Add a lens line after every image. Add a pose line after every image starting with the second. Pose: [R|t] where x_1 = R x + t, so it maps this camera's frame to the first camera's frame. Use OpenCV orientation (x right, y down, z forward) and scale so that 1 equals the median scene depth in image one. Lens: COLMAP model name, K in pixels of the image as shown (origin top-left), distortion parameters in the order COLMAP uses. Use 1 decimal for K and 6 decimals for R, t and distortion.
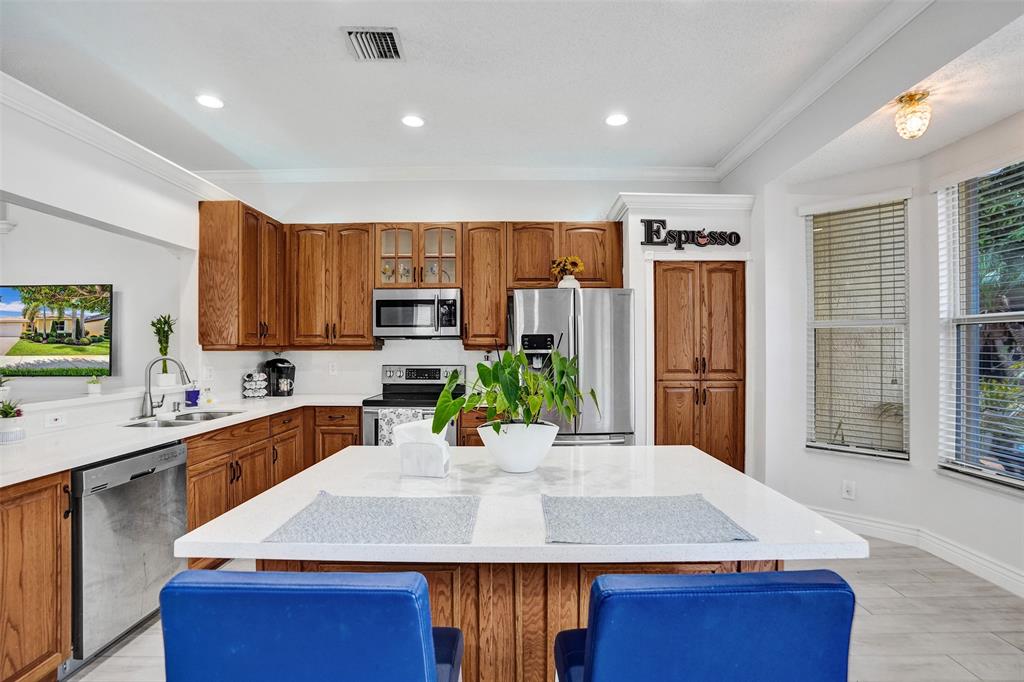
lens RADIAL K [[479.0, 0, 503.1], [0, 479.0, 346.0], [0, 0, 1]] dist [-0.039811, 0.009862]
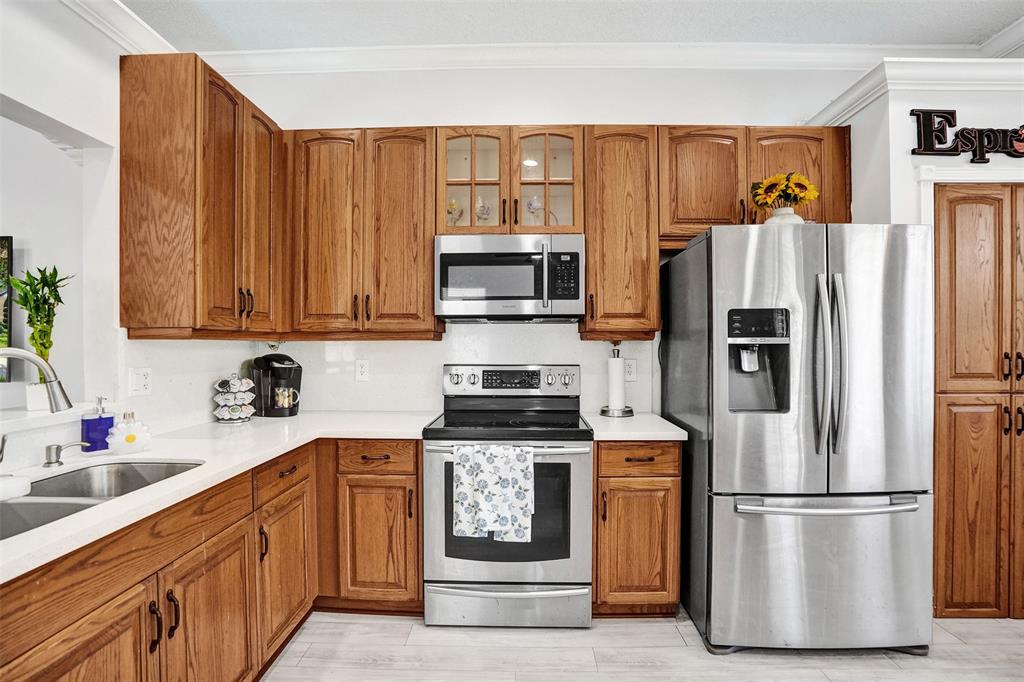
lens RADIAL K [[479.0, 0, 503.1], [0, 479.0, 342.7], [0, 0, 1]] dist [-0.039811, 0.009862]
pose [[0.999946, 0.000405, -0.010414, -0.192164], [-0.000384, 0.999998, 0.001988, 0.011647], [0.010414, -0.001984, 0.999944, 0.436338]]
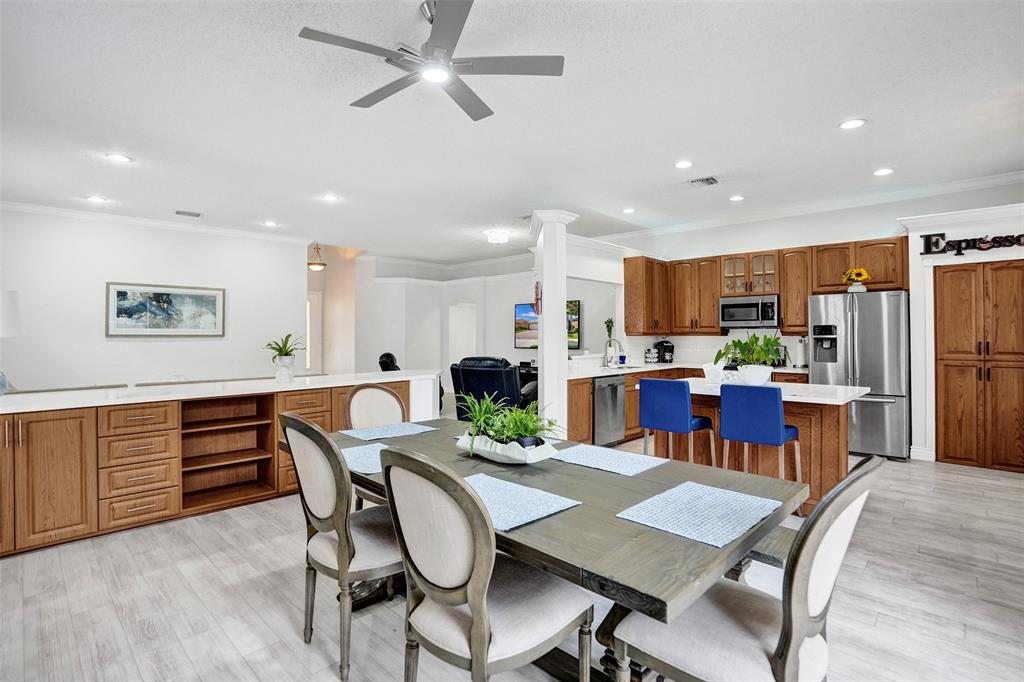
lens RADIAL K [[479.0, 0, 529.7], [0, 479.0, 338.3], [0, 0, 1]] dist [-0.039811, 0.009862]
pose [[0.742061, 0.003163, -0.670325, 0.351556], [0.005540, 0.999926, 0.010852, -0.003907], [0.670310, -0.011766, 0.741988, -0.661456]]
